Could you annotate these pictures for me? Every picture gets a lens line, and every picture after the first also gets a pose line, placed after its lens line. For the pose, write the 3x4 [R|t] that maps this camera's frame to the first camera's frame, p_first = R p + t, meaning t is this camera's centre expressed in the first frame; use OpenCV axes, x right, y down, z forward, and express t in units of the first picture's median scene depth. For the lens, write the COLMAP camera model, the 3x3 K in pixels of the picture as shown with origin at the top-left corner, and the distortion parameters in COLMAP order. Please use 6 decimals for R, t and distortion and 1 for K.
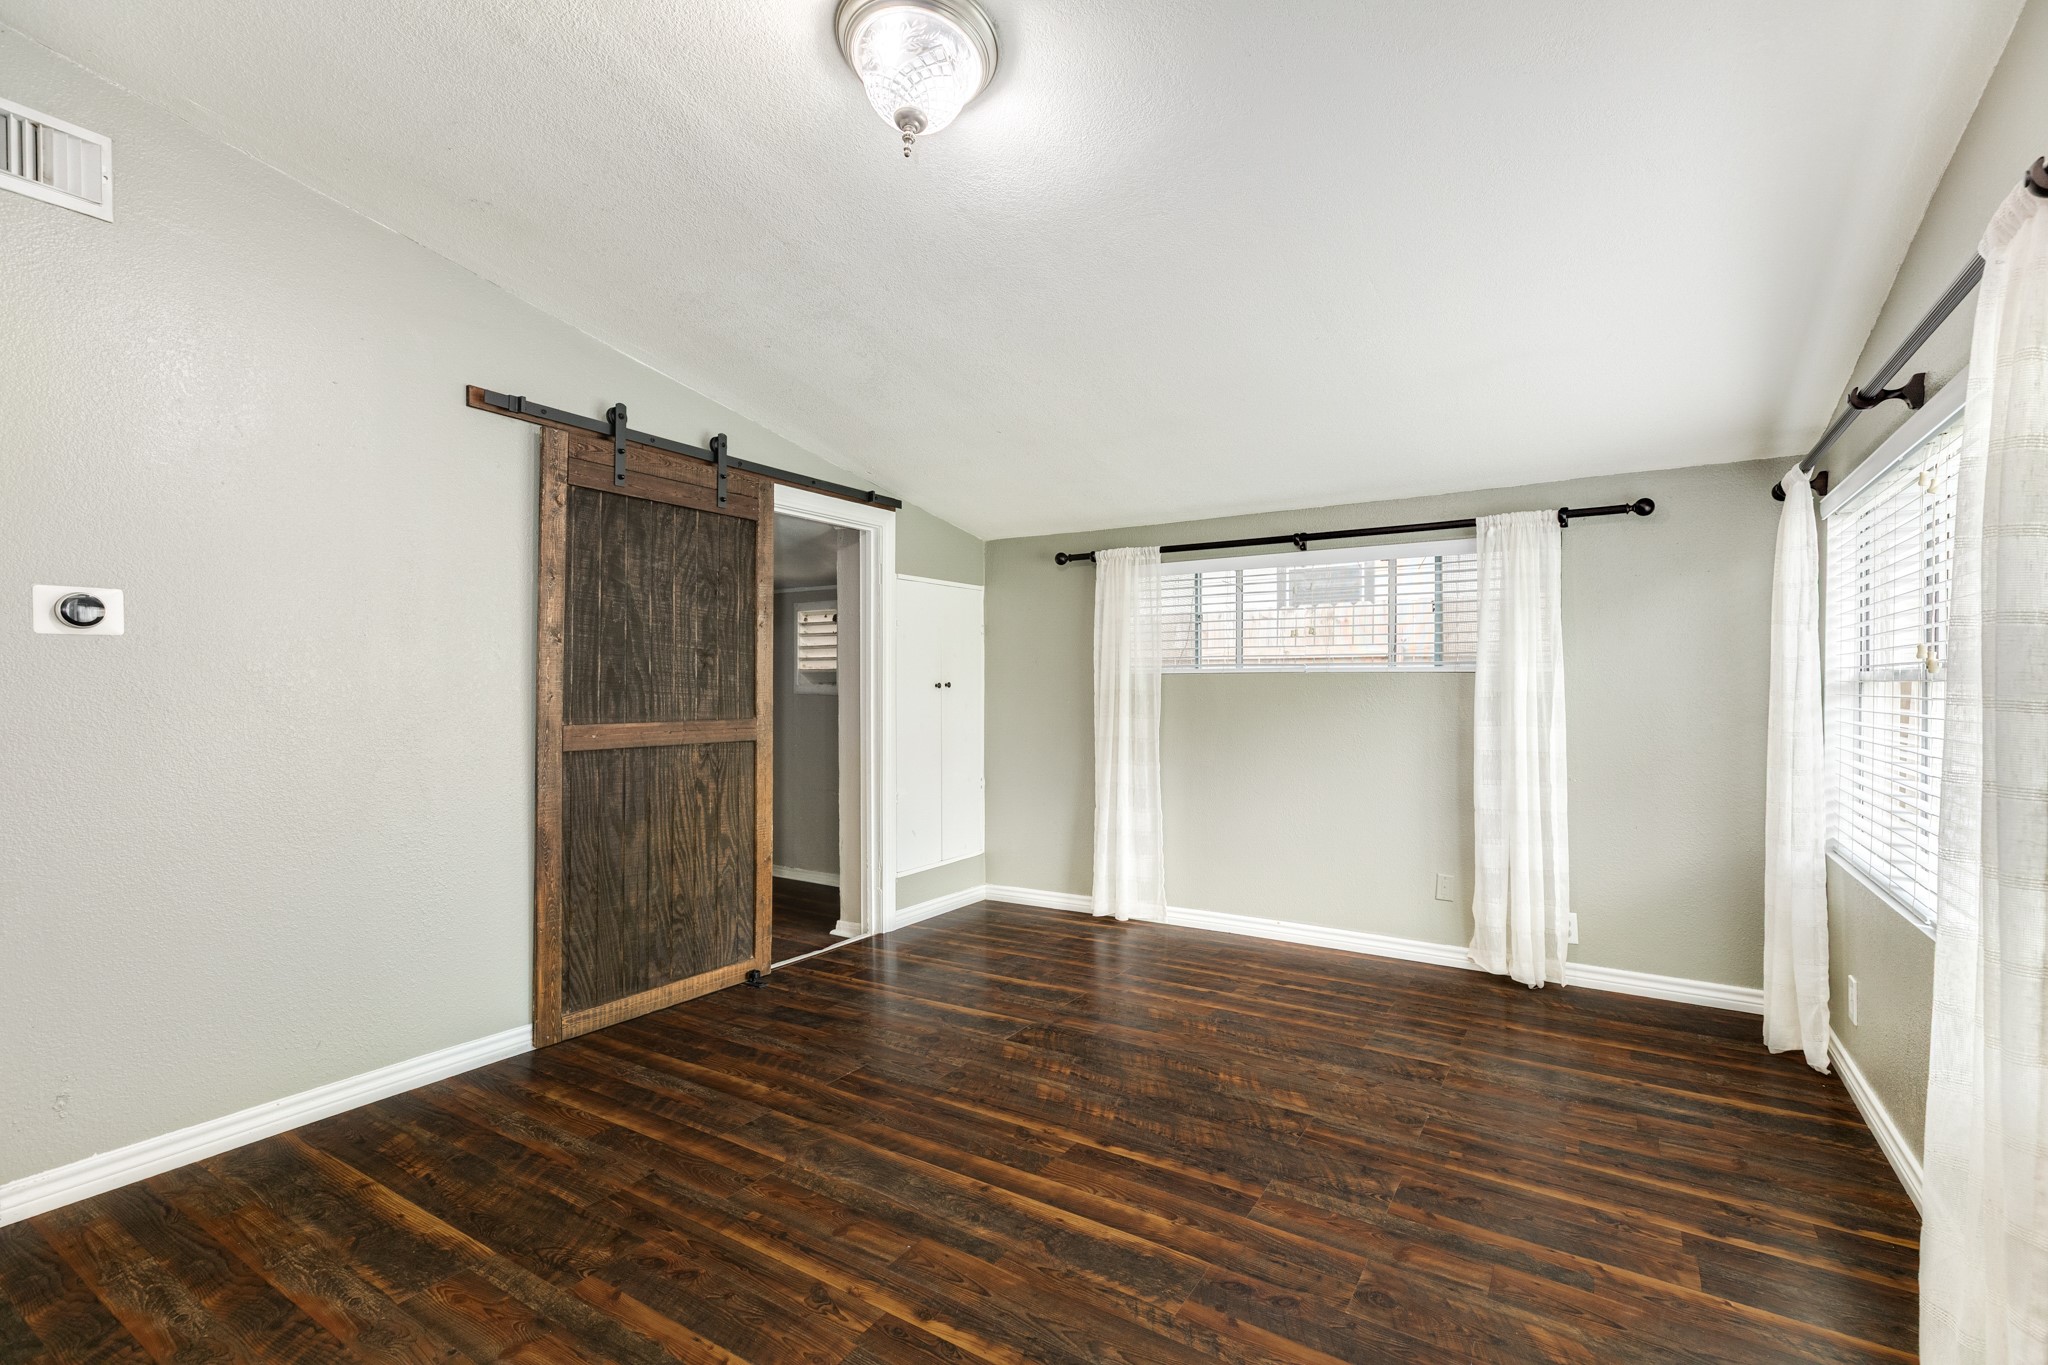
lens RADIAL K [[921.5, 0, 1032.9], [0, 921.5, 695.5], [0, 0, 1]] dist [0.006078, -0.001503]
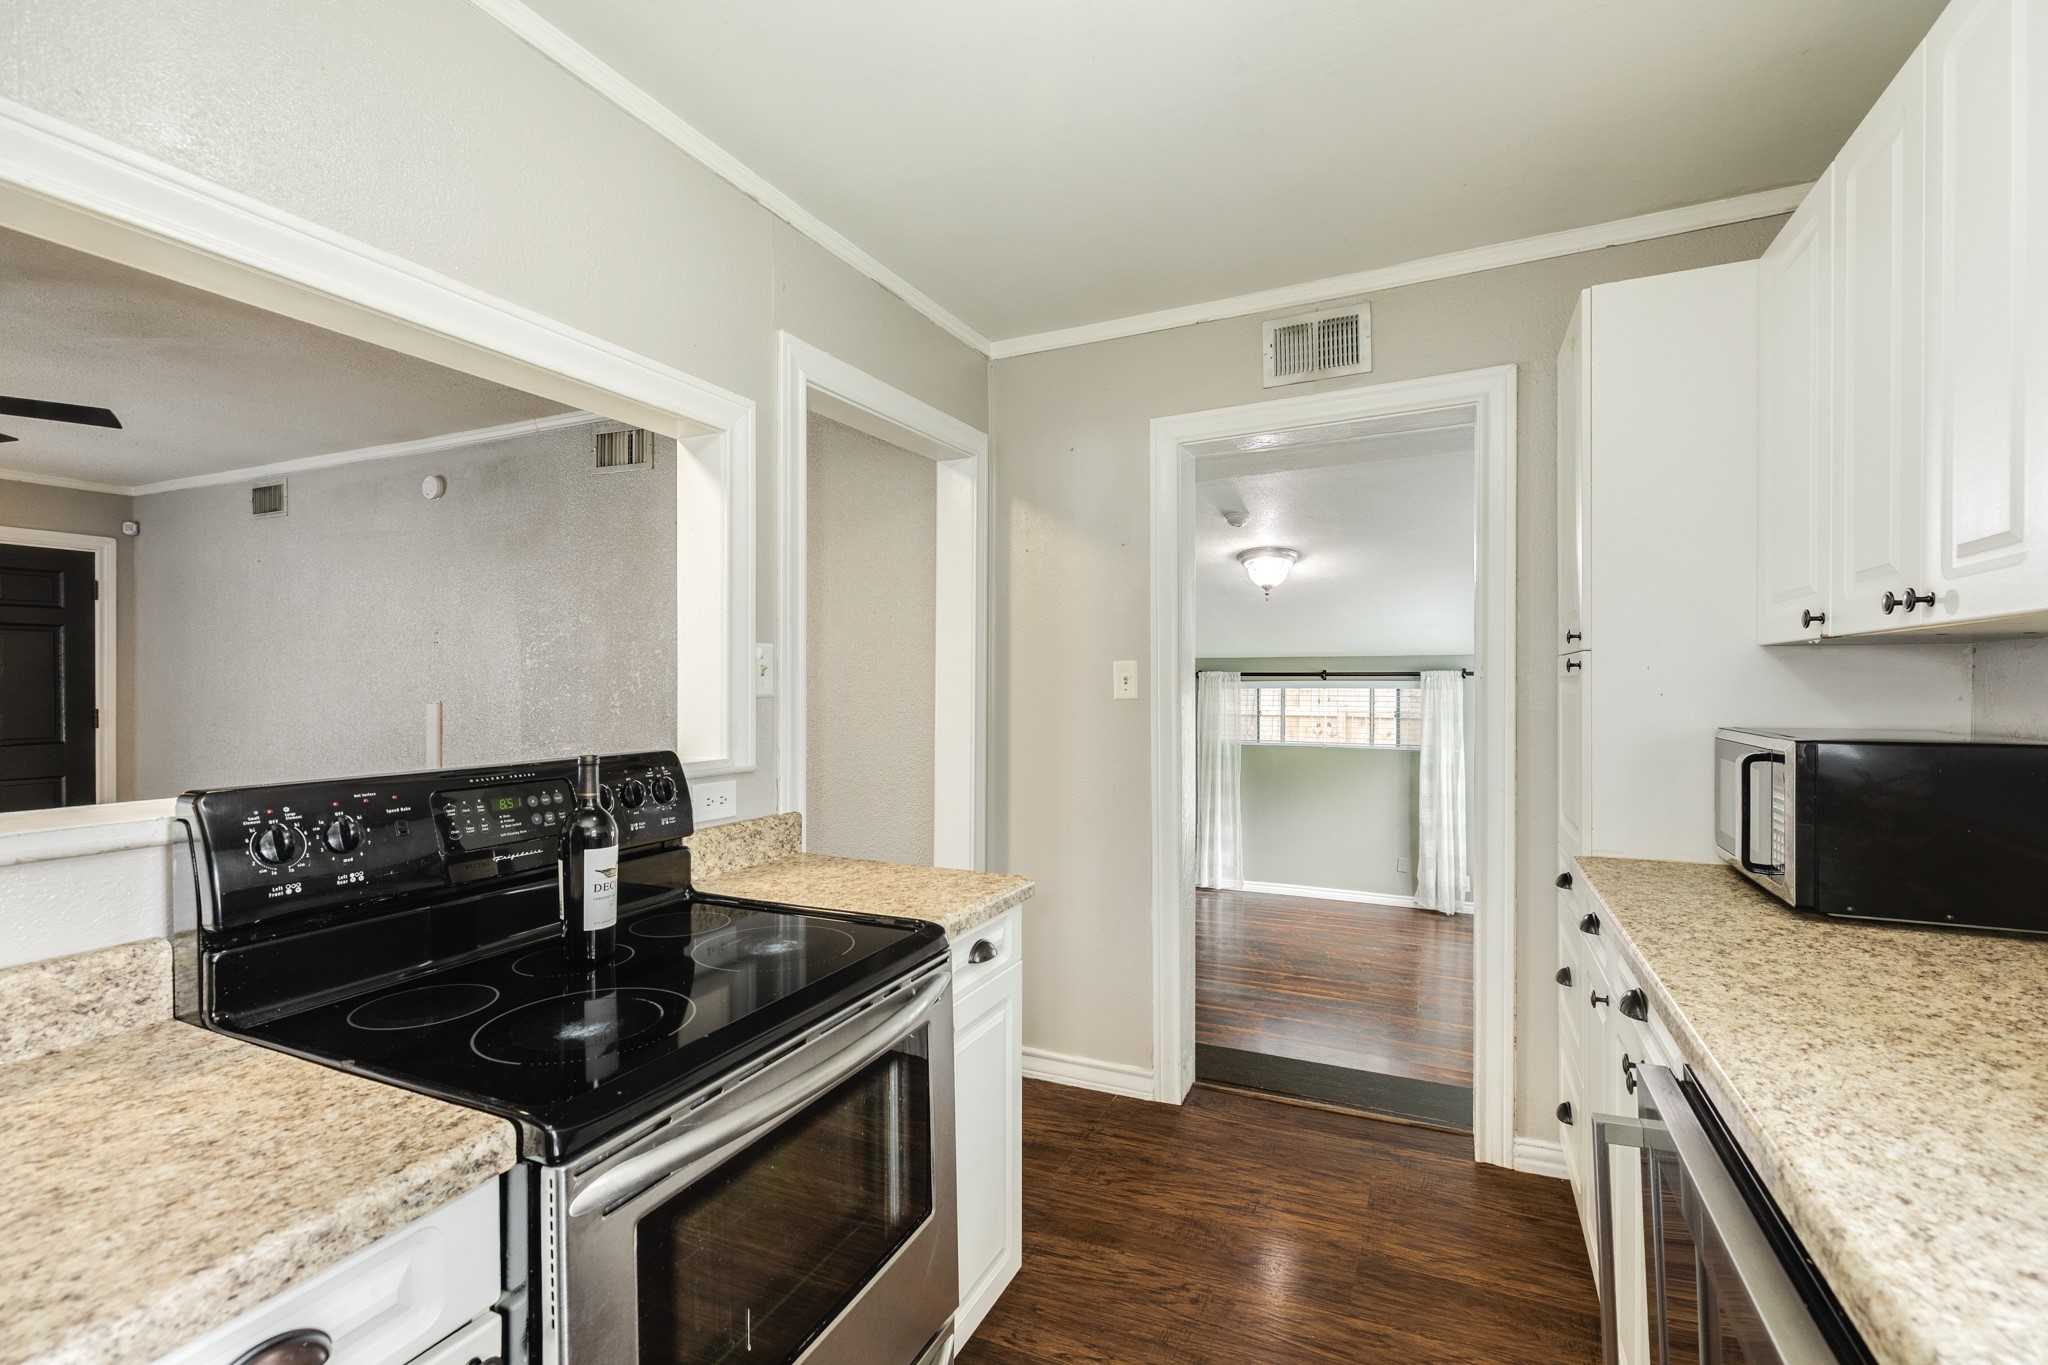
lens RADIAL K [[921.5, 0, 1026.5], [0, 921.5, 688.7], [0, 0, 1]] dist [0.006078, -0.001503]
pose [[0.991108, 0.001935, 0.133045, -0.608690], [-0.001621, 0.999996, -0.002463, -0.156905], [-0.133049, 0.002226, 0.991107, -0.820977]]
